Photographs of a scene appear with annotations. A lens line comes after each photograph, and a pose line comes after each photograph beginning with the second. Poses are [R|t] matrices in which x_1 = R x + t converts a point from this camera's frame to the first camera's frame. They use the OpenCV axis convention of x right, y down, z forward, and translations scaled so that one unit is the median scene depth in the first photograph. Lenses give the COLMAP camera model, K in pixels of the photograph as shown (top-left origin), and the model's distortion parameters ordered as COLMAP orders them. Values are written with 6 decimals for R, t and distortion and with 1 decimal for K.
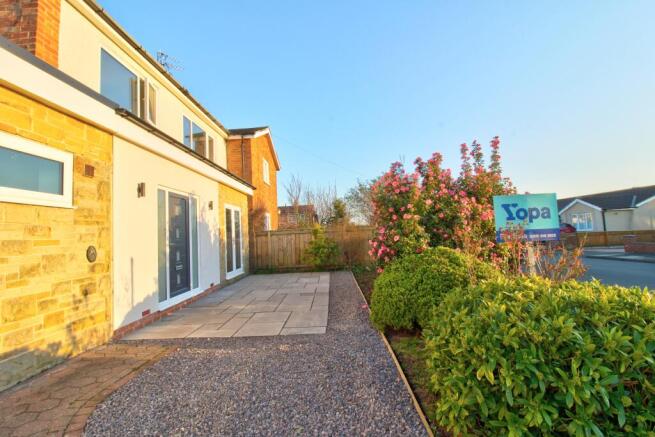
lens RADIAL K [[303.5, 0, 327.6], [0, 303.5, 216.2], [0, 0, 1]] dist [-0.004776, -0.009537]
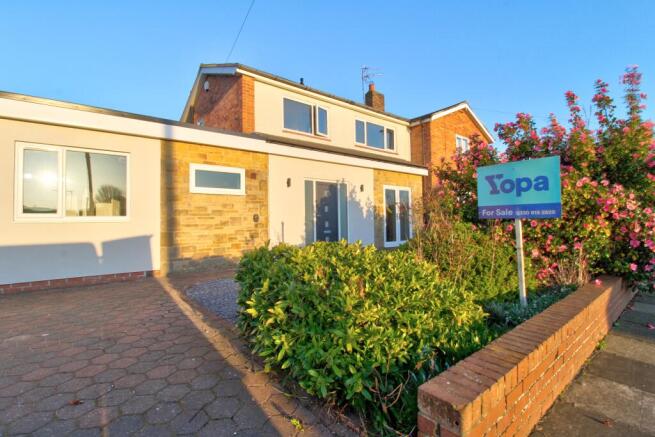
lens RADIAL K [[303.5, 0, 328.2], [0, 303.5, 218.0], [0, 0, 1]] dist [-0.004776, -0.009537]
pose [[0.646826, 0.028384, -0.762109, 0.961382], [0.028983, 0.997670, 0.061756, 0.014194], [0.762086, -0.062033, 0.644497, 0.075473]]
